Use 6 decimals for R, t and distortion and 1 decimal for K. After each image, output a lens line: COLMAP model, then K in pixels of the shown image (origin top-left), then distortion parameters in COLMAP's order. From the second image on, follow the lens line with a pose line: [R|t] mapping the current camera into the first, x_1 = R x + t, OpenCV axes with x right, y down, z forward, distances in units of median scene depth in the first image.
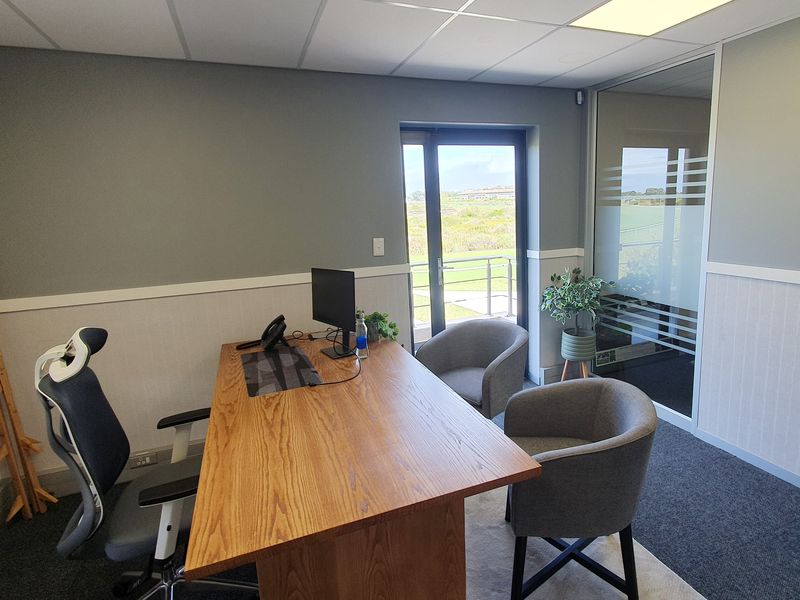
lens RADIAL K [[431.8, 0, 402.7], [0, 431.8, 296.7], [0, 0, 1]] dist [0.004594, 0.000538]
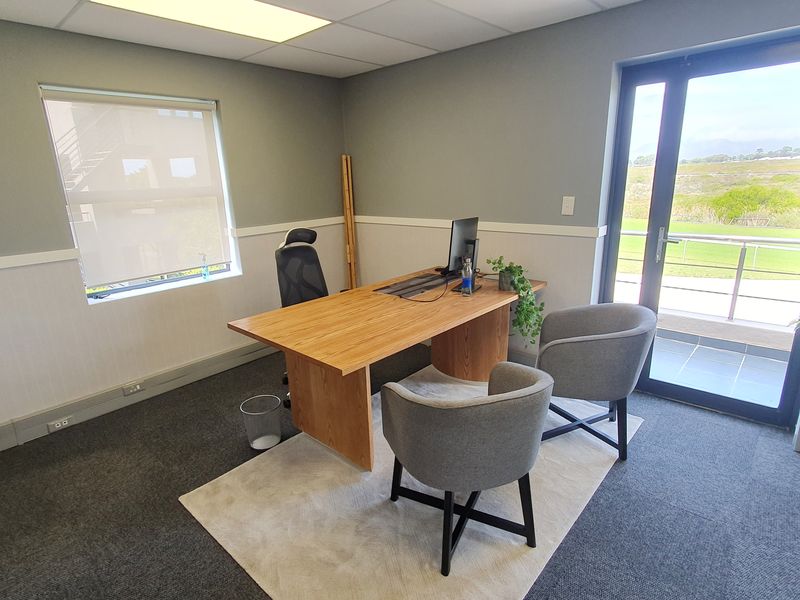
lens RADIAL K [[431.8, 0, 402.7], [0, 431.8, 296.7], [0, 0, 1]] dist [0.004594, 0.000538]
pose [[0.458821, 0.269488, -0.846675, 0.884361], [-0.170737, 0.961878, 0.213633, -0.085602], [0.871970, 0.046539, 0.487342, 0.295458]]
